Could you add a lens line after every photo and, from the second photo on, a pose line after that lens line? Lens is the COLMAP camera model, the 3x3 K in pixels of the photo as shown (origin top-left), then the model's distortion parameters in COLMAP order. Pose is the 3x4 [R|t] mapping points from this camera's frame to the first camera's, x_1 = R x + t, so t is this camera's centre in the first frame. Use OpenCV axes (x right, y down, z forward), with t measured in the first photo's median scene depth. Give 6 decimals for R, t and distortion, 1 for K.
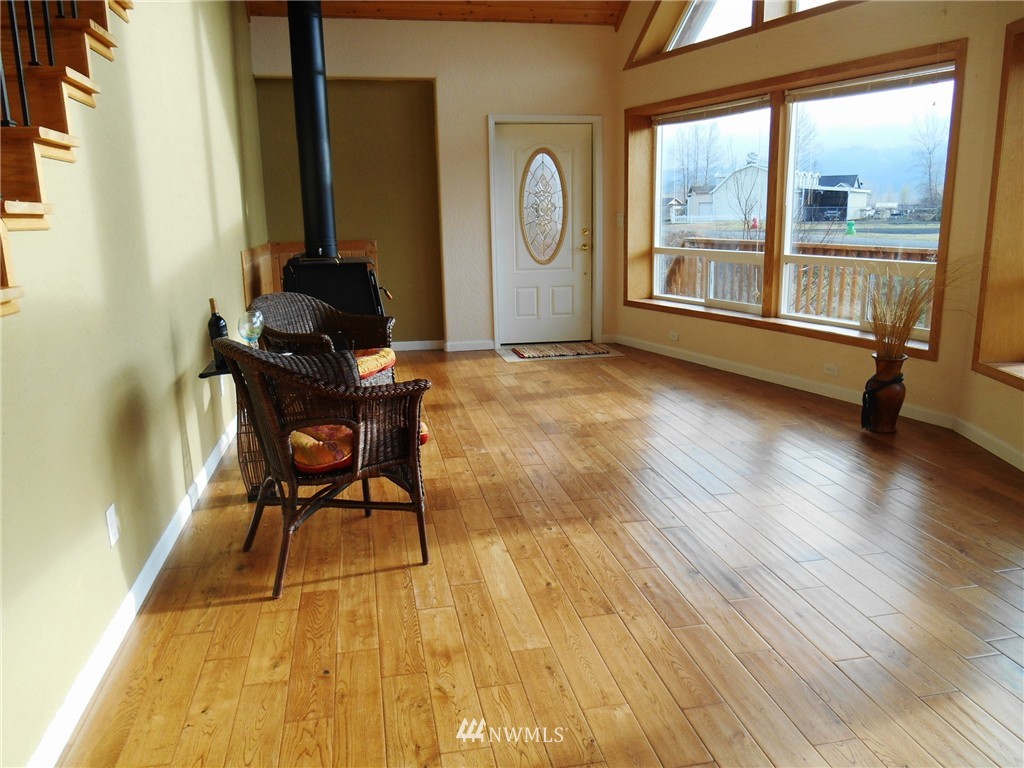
lens RADIAL K [[772.9, 0, 512.0], [0, 772.9, 384.0], [0, 0, 1]] dist [-0.033709, 0.009234]
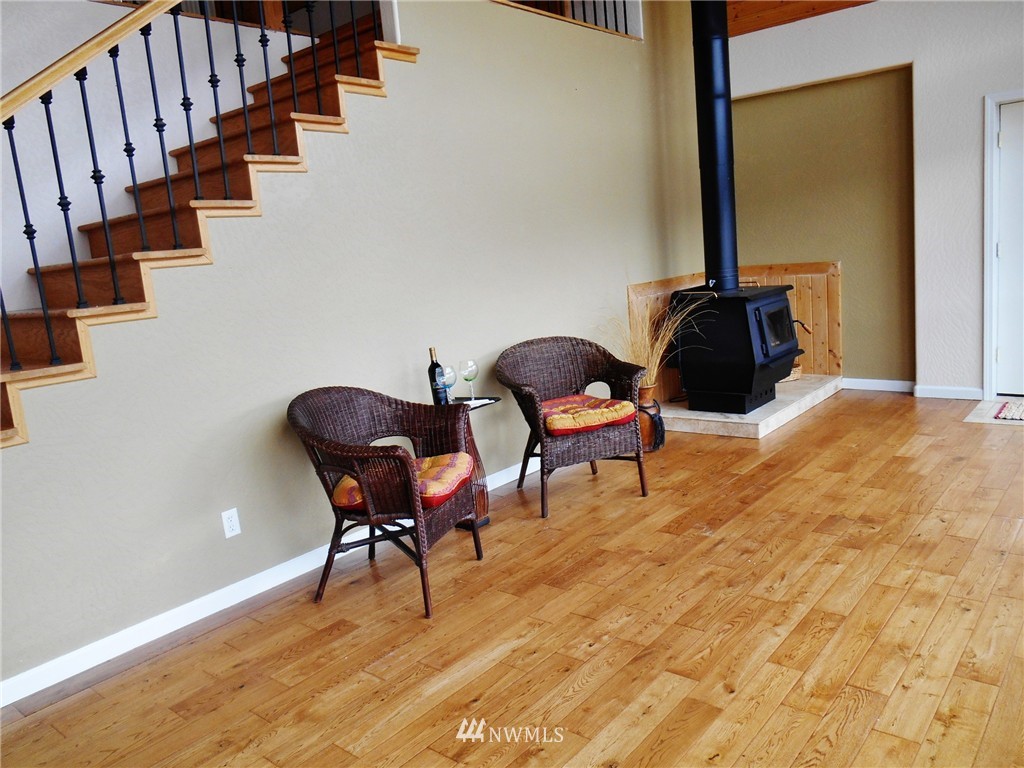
lens RADIAL K [[772.9, 0, 512.0], [0, 772.9, 384.0], [0, 0, 1]] dist [-0.033709, 0.009234]
pose [[0.631722, 0.100362, -0.768671, 0.297944], [-0.092307, 0.994268, 0.053956, -0.066771], [0.769680, 0.036869, 0.637365, 0.179285]]
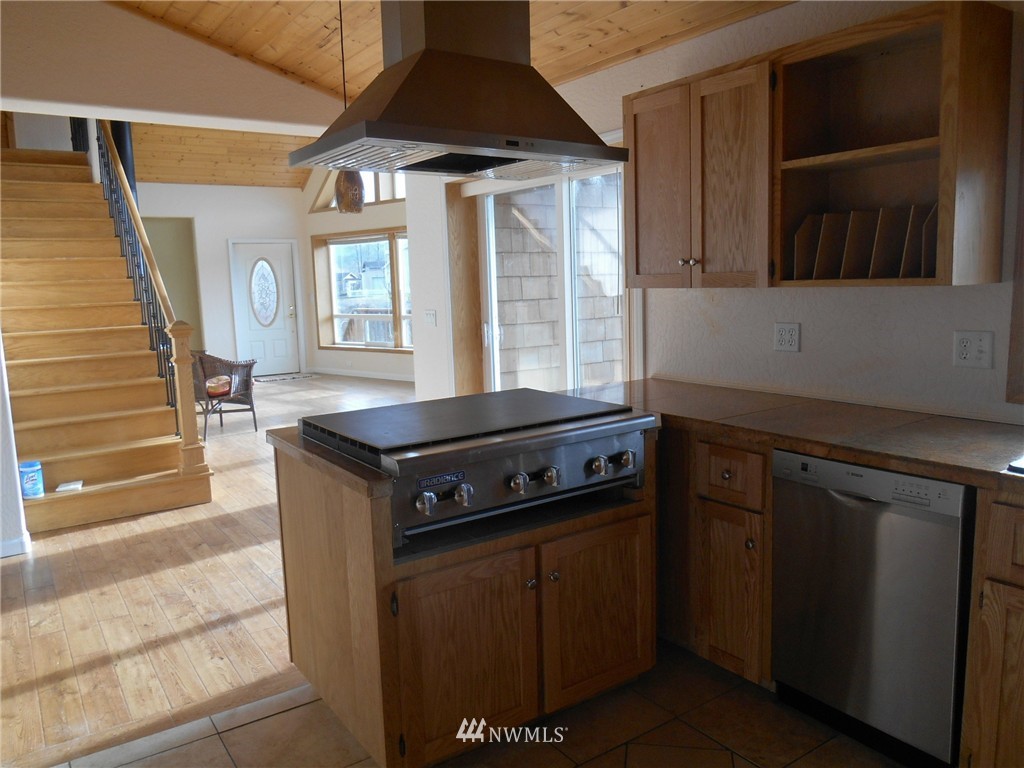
lens RADIAL K [[772.9, 0, 512.0], [0, 772.9, 384.0], [0, 0, 1]] dist [-0.033709, 0.009234]
pose [[0.918047, -0.063133, 0.391413, -0.145489], [0.099139, 0.992432, -0.072455, 0.153279], [-0.383876, 0.105321, 0.917358, -0.775215]]
